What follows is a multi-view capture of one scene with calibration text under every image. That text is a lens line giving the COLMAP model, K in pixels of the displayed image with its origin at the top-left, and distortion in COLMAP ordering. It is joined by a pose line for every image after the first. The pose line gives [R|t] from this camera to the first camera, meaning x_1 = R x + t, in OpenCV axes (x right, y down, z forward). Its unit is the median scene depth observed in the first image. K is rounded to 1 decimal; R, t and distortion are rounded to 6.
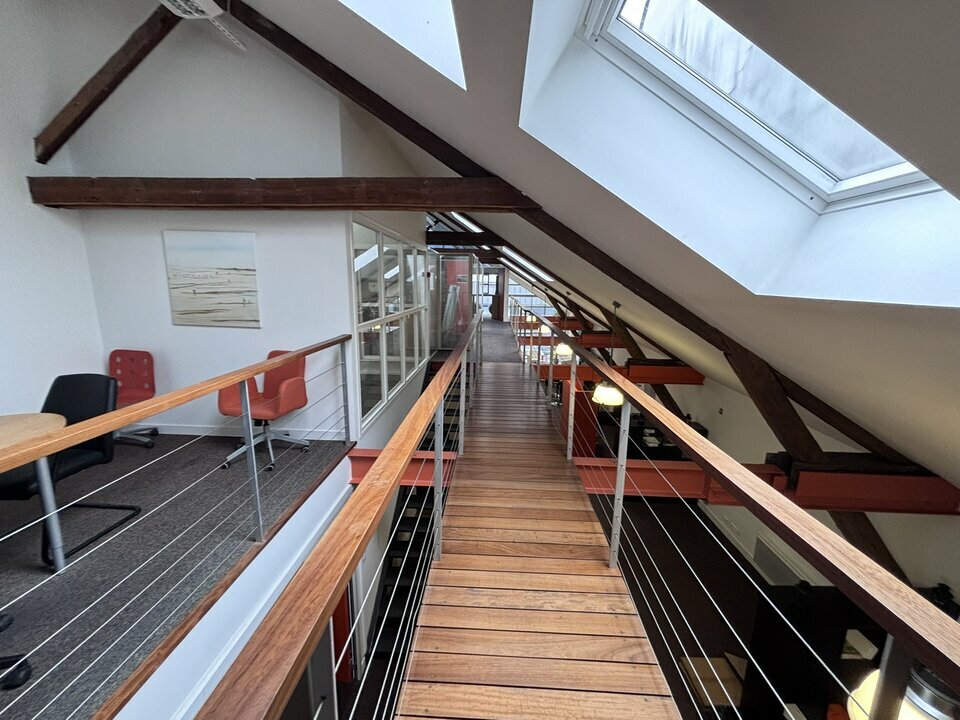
lens RADIAL K [[391.2, 0, 480.0], [0, 391.2, 360.0], [0, 0, 1]] dist [0.001186, 0.000558]
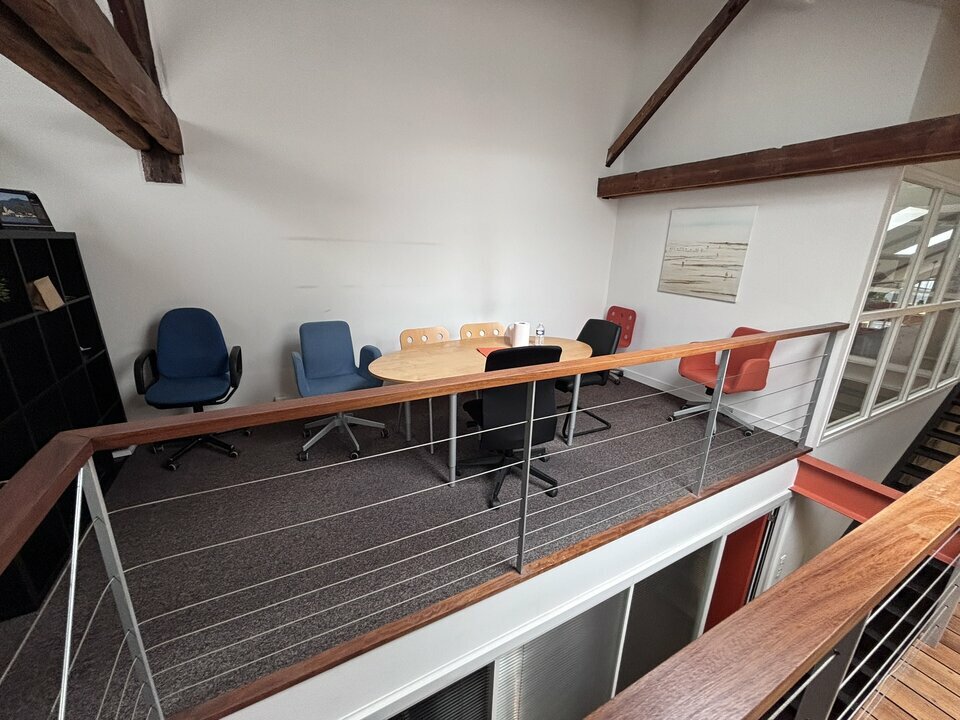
lens RADIAL K [[391.2, 0, 480.0], [0, 391.2, 360.0], [0, 0, 1]] dist [0.001186, 0.000558]
pose [[0.522826, 0.241598, -0.817486, -0.046035], [-0.189855, 0.967911, 0.164632, 0.019722], [0.831028, 0.069130, 0.551918, -0.092373]]
